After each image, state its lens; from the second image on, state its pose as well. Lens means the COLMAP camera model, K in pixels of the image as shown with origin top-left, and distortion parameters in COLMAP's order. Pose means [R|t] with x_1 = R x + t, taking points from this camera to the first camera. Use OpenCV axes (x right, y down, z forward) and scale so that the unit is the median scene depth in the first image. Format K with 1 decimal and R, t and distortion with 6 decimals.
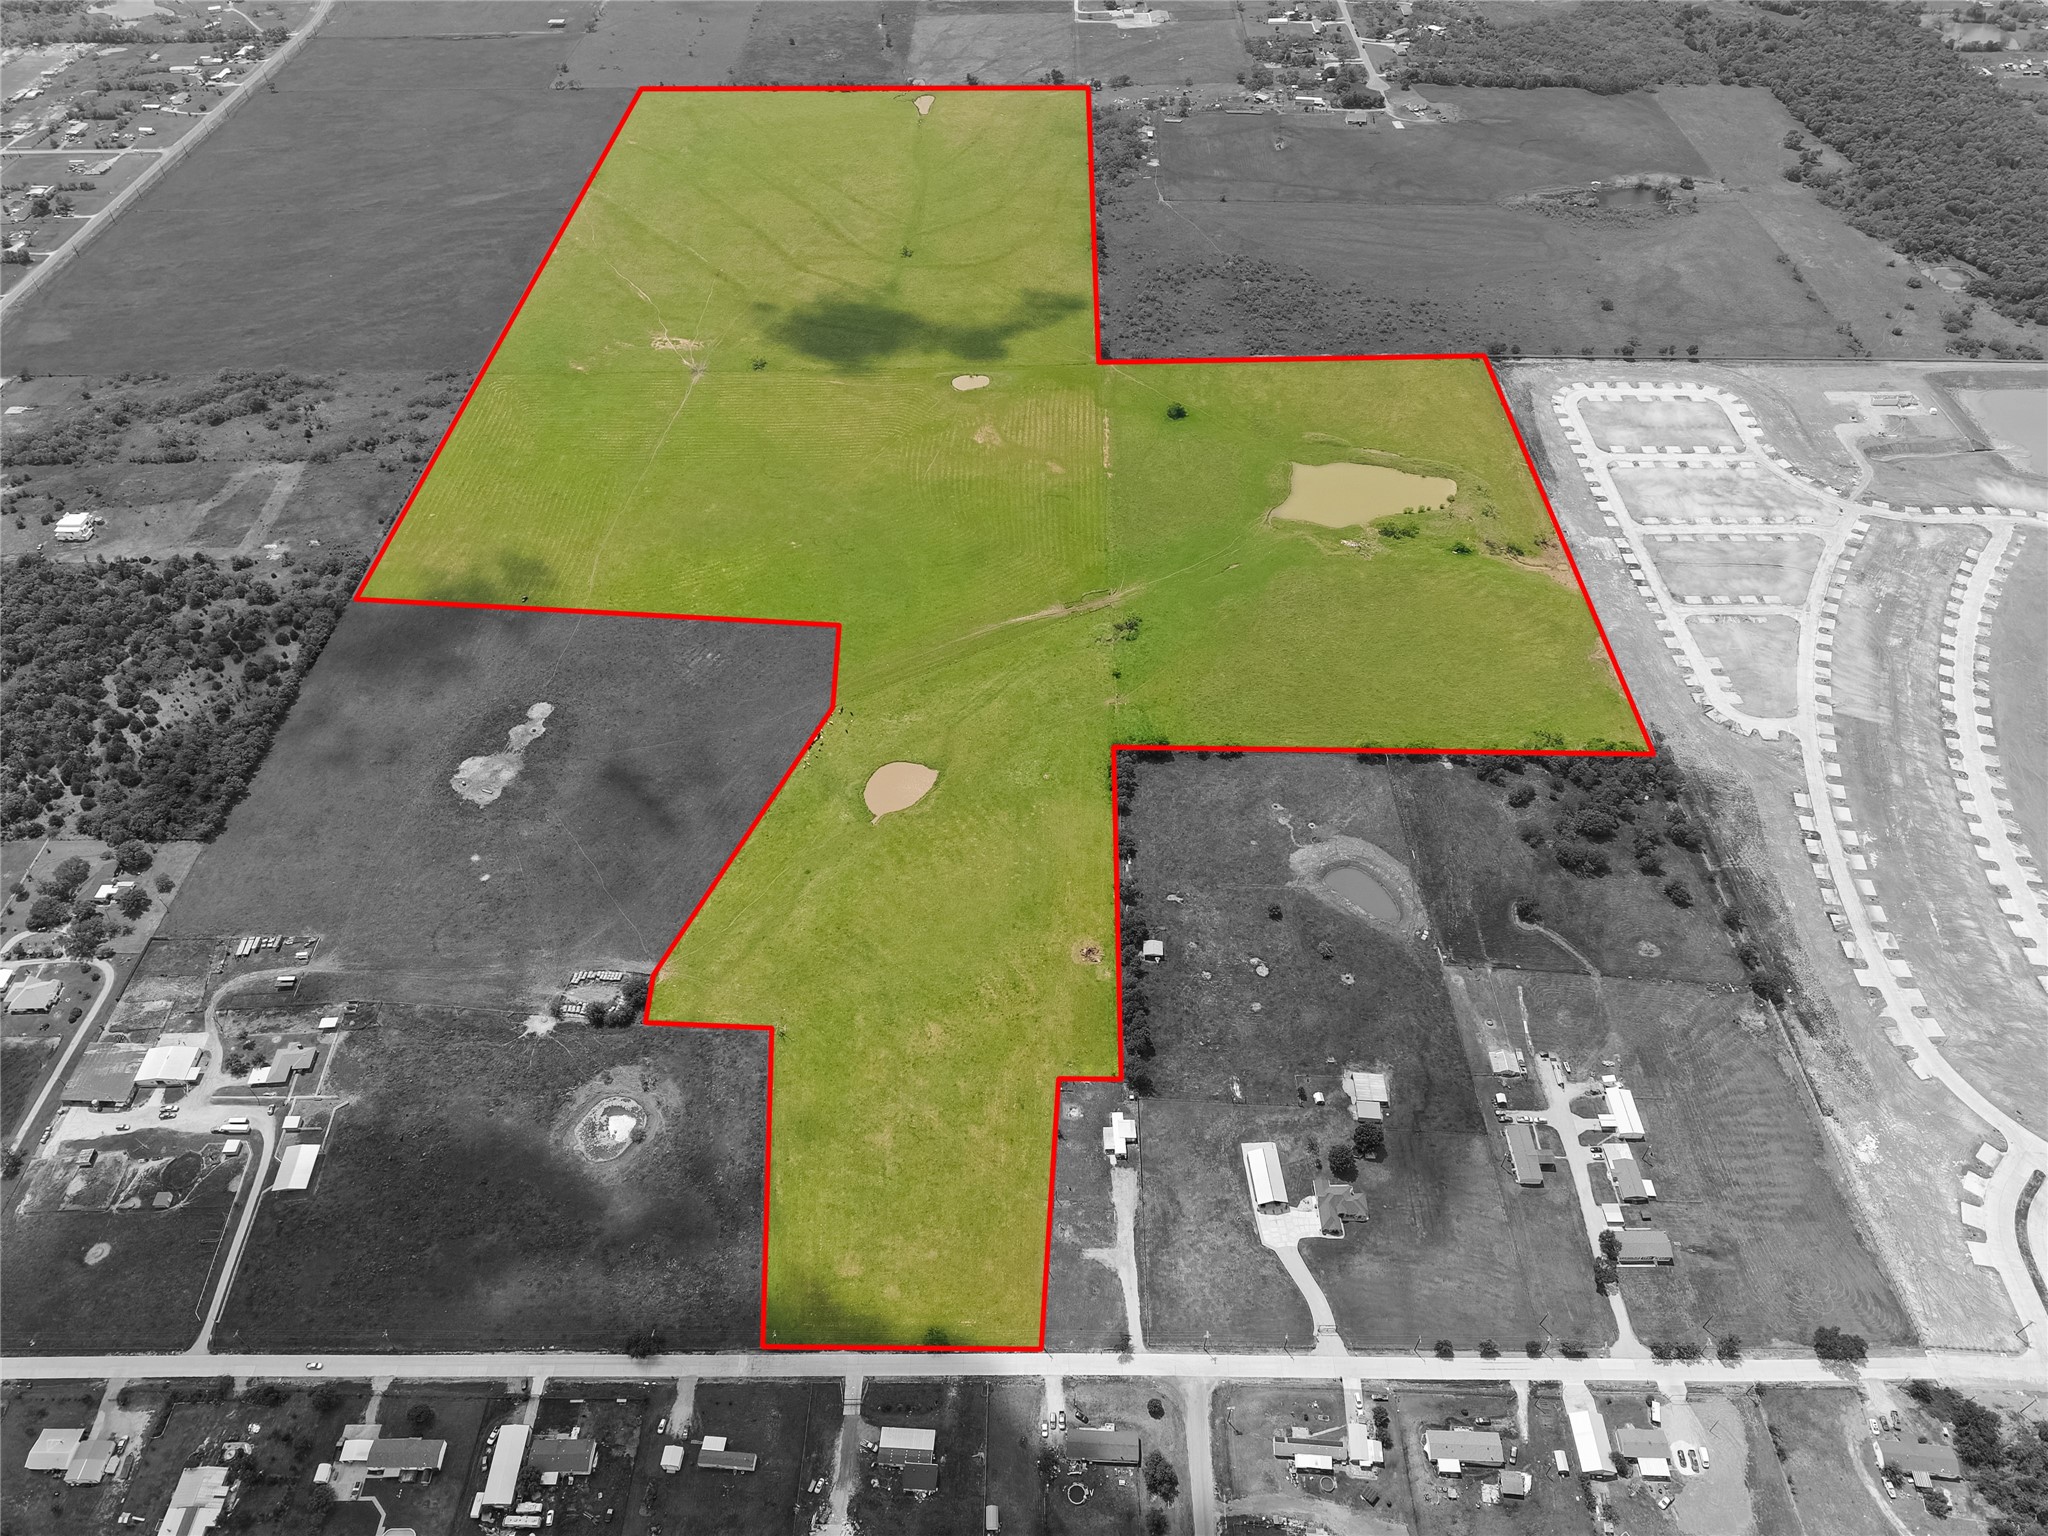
lens RADIAL K [[1384.2, 0, 1015.4], [0, 1384.2, 772.1], [0, 0, 1]] dist [0.021284, -0.017172]
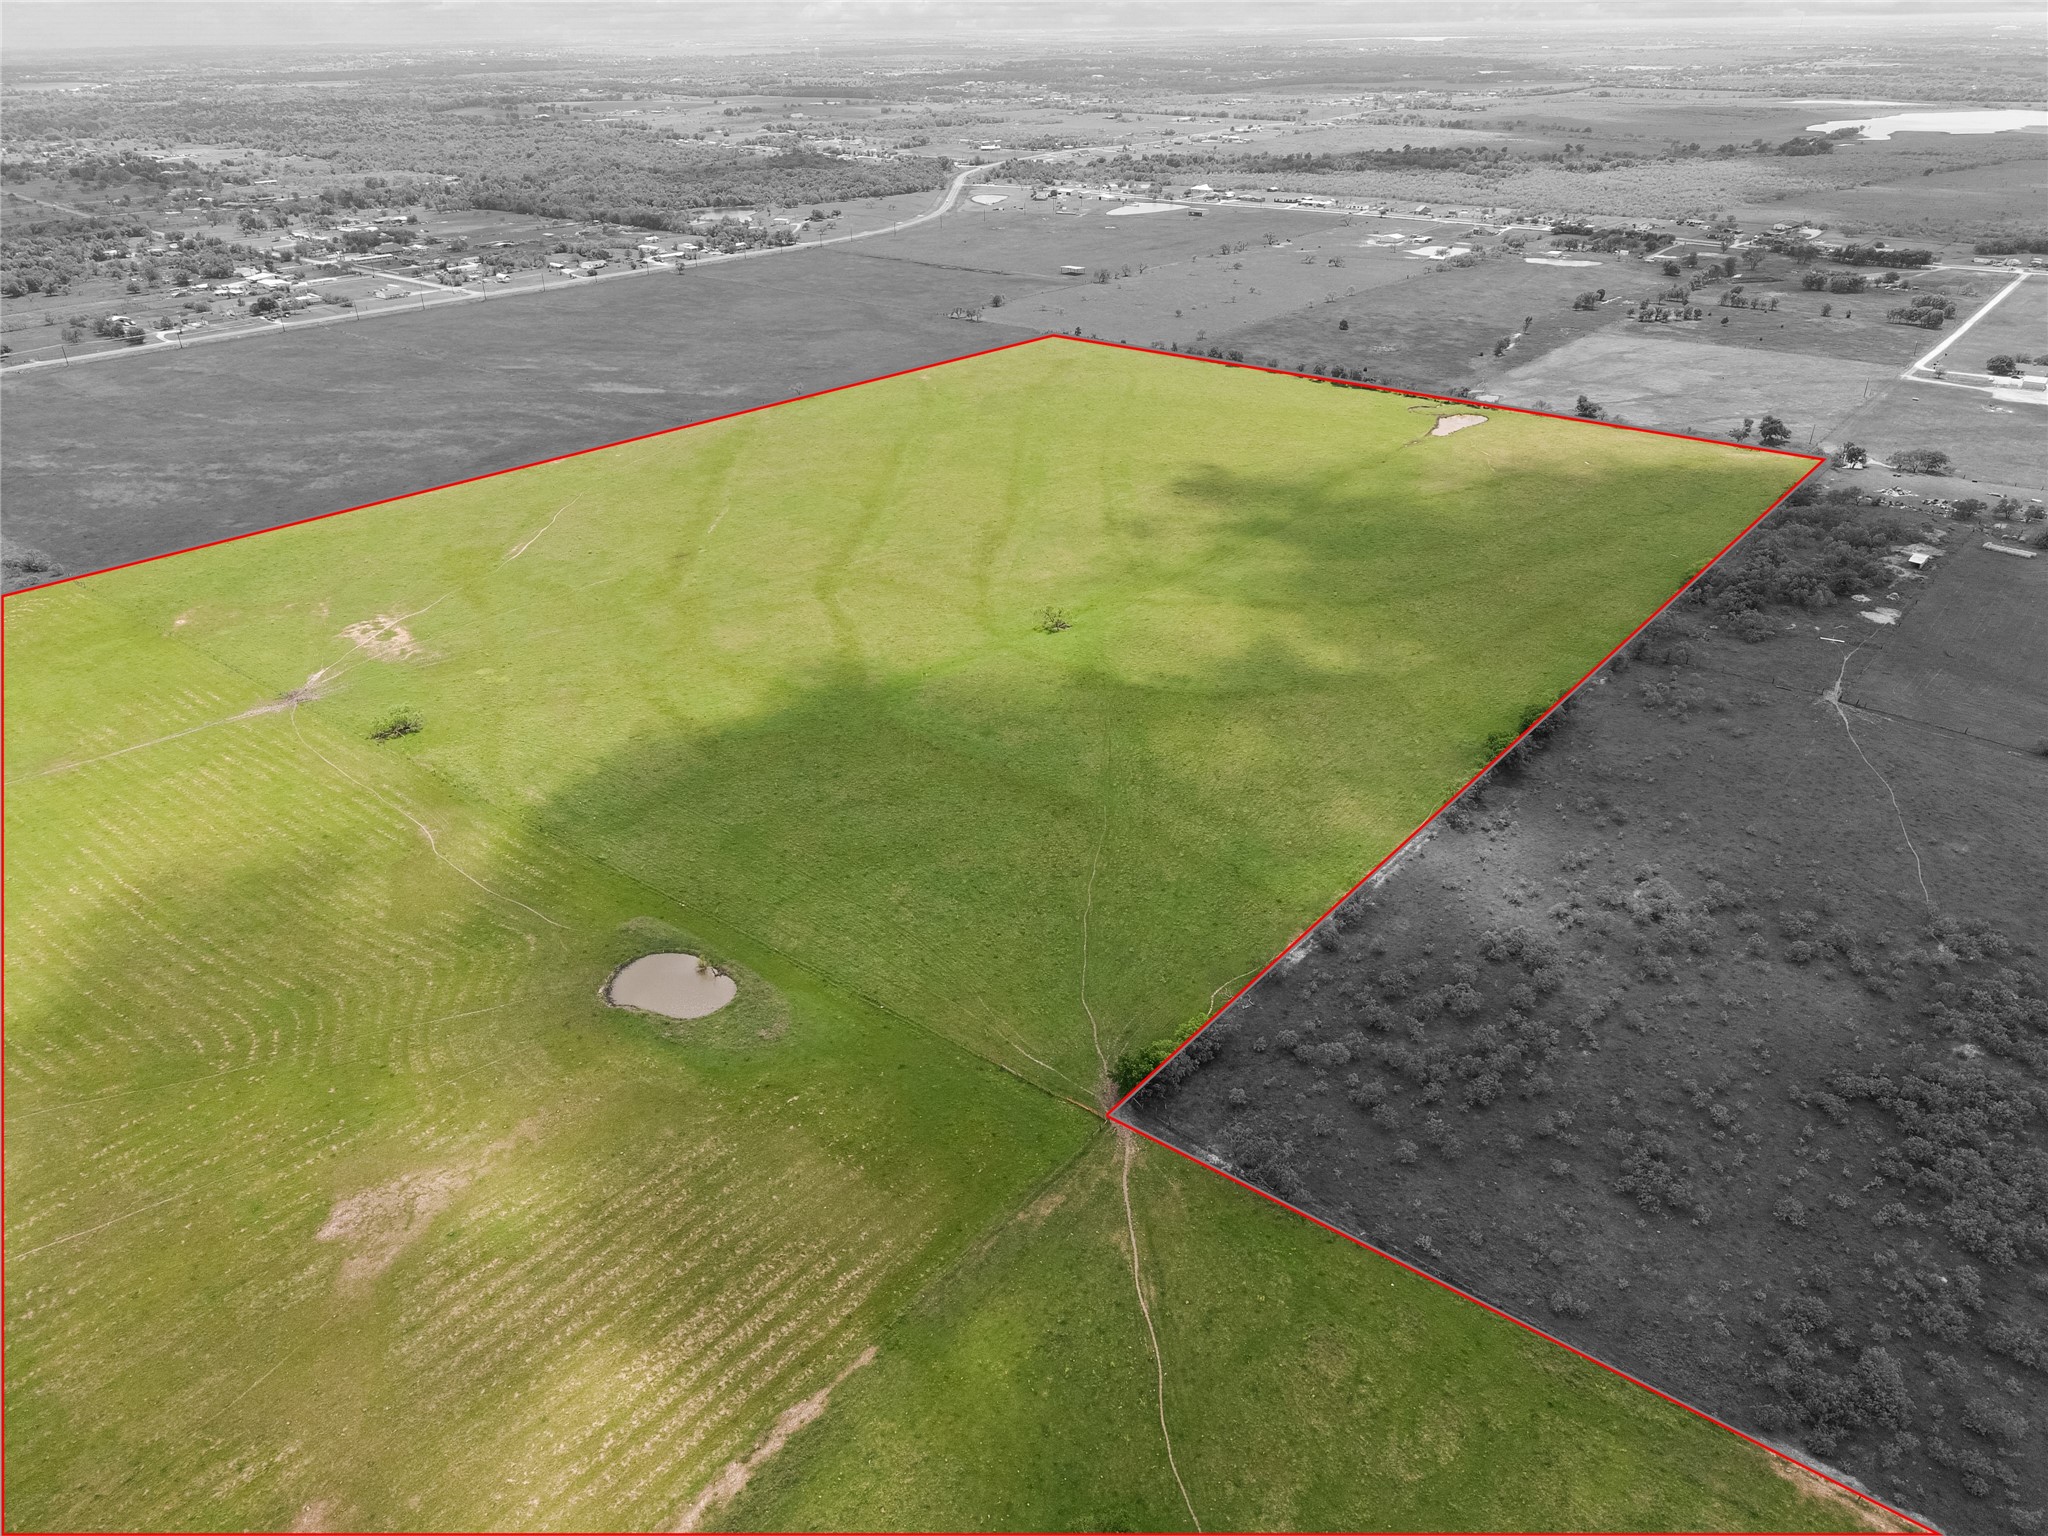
lens RADIAL K [[1384.2, 0, 1011.0], [0, 1384.2, 764.9], [0, 0, 1]] dist [0.021284, -0.017172]
pose [[0.779361, 0.307900, -0.545705, 0.212034], [-0.450209, 0.880916, -0.145942, -0.391931], [0.435785, 0.359422, 0.825171, 0.970392]]
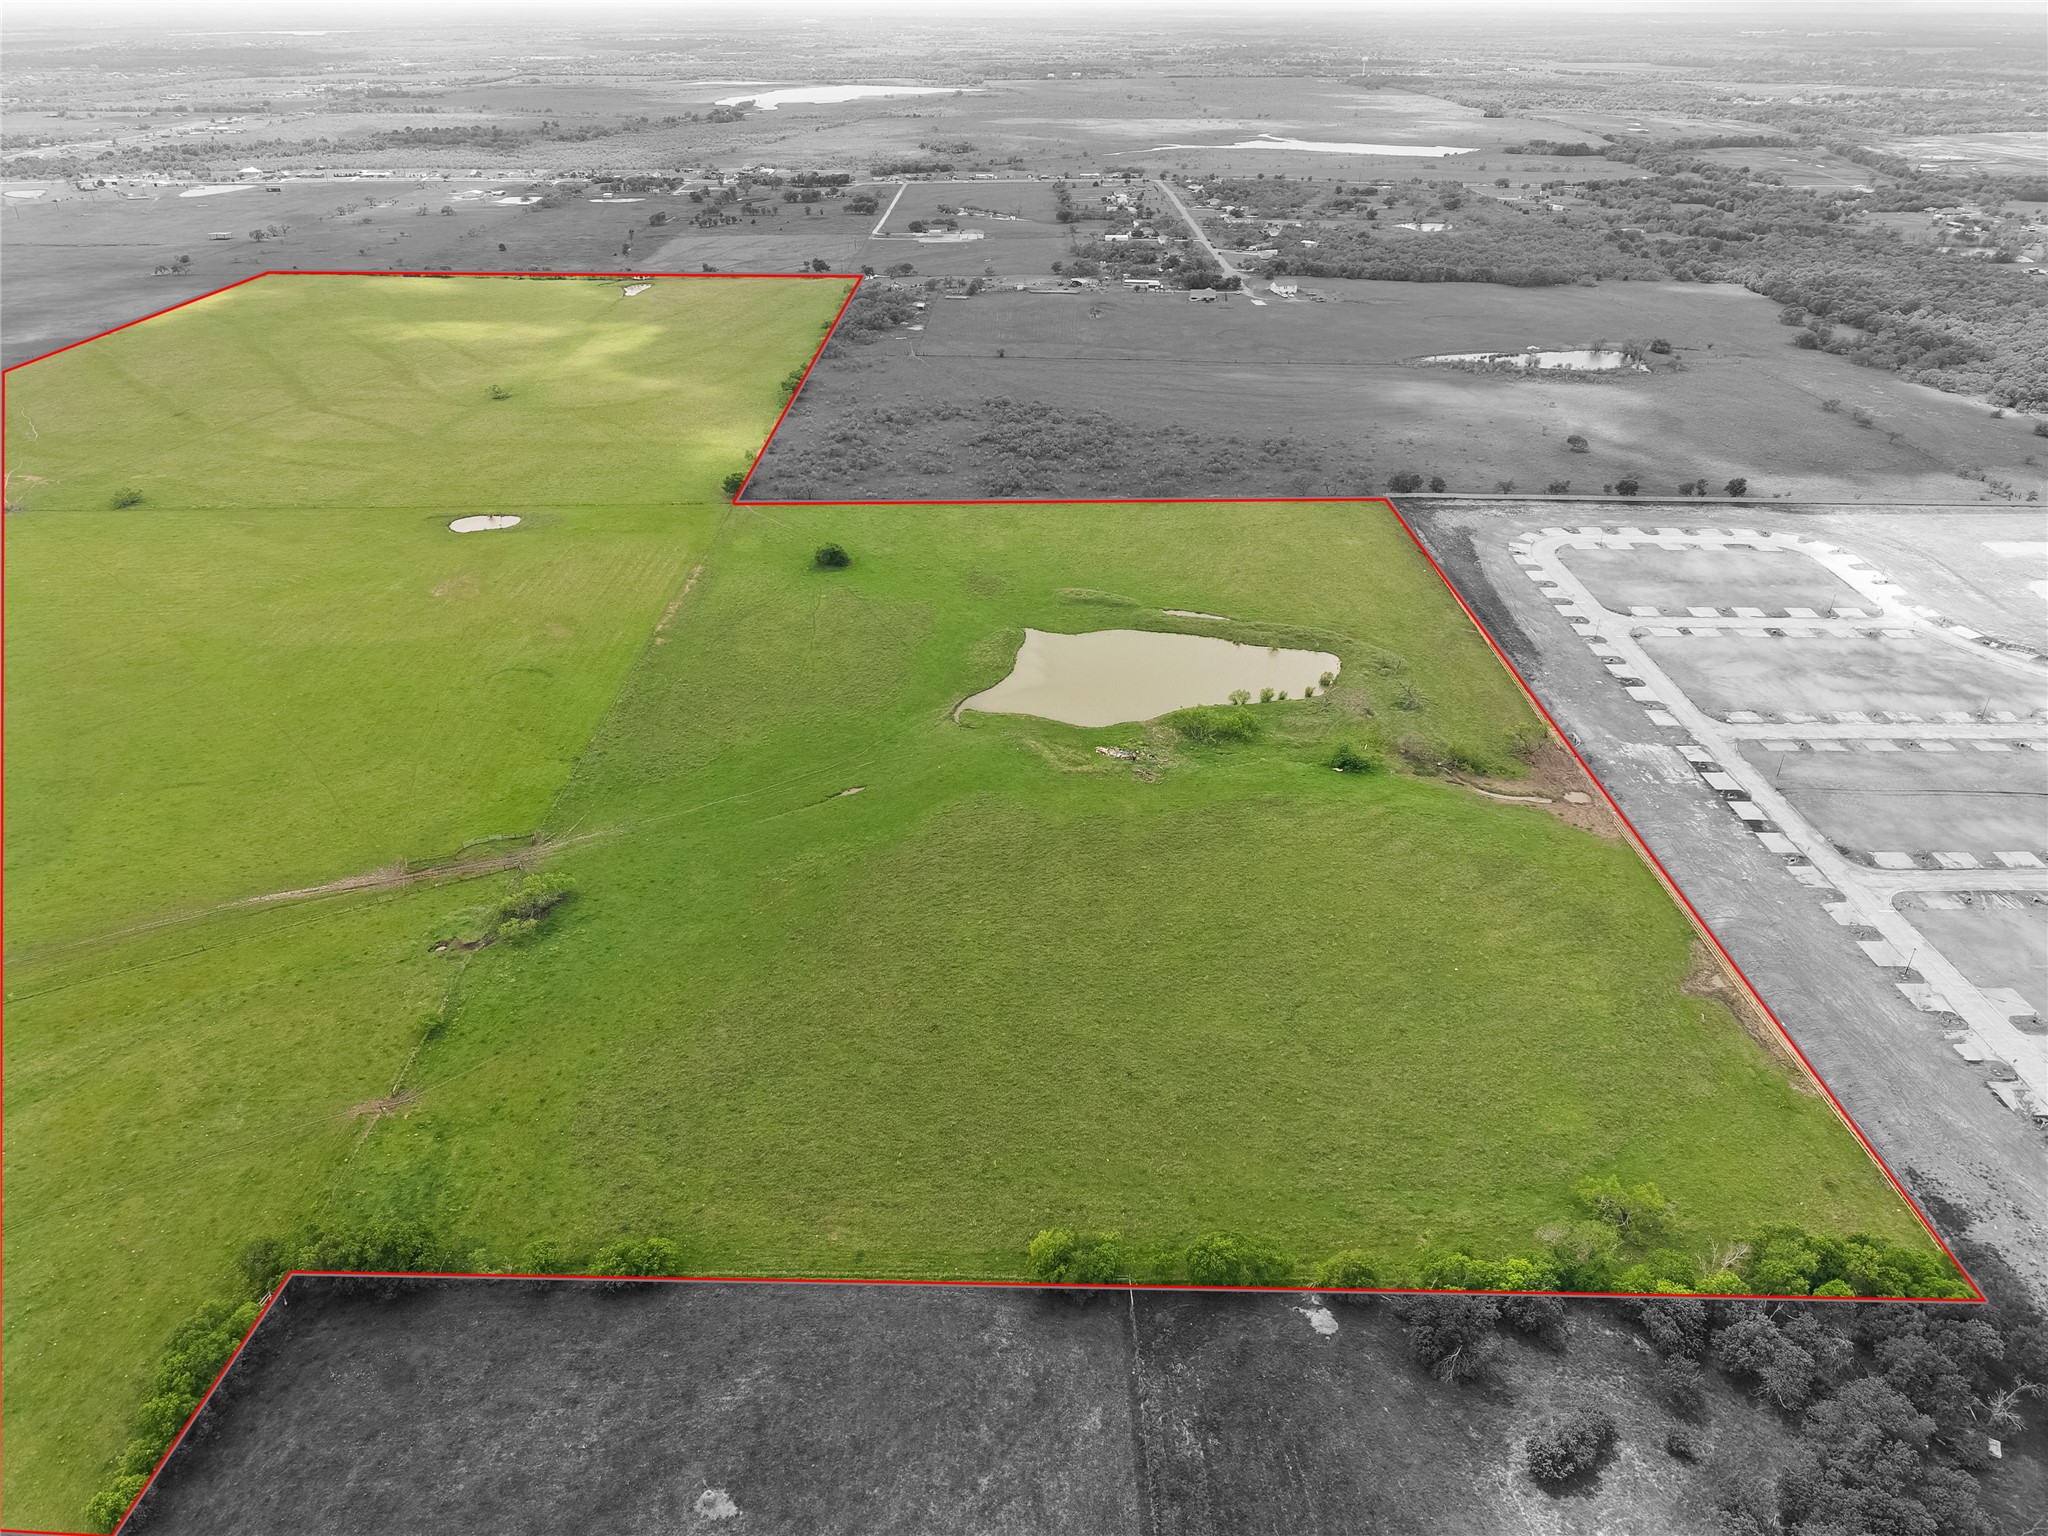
lens RADIAL K [[1384.2, 0, 1020.3], [0, 1384.2, 756.1], [0, 0, 1]] dist [0.021284, -0.017172]
pose [[0.999641, 0.002667, 0.026663, 0.214092], [0.005195, 0.956868, -0.290478, -0.032573], [-0.026288, 0.290512, 0.956510, 0.605509]]
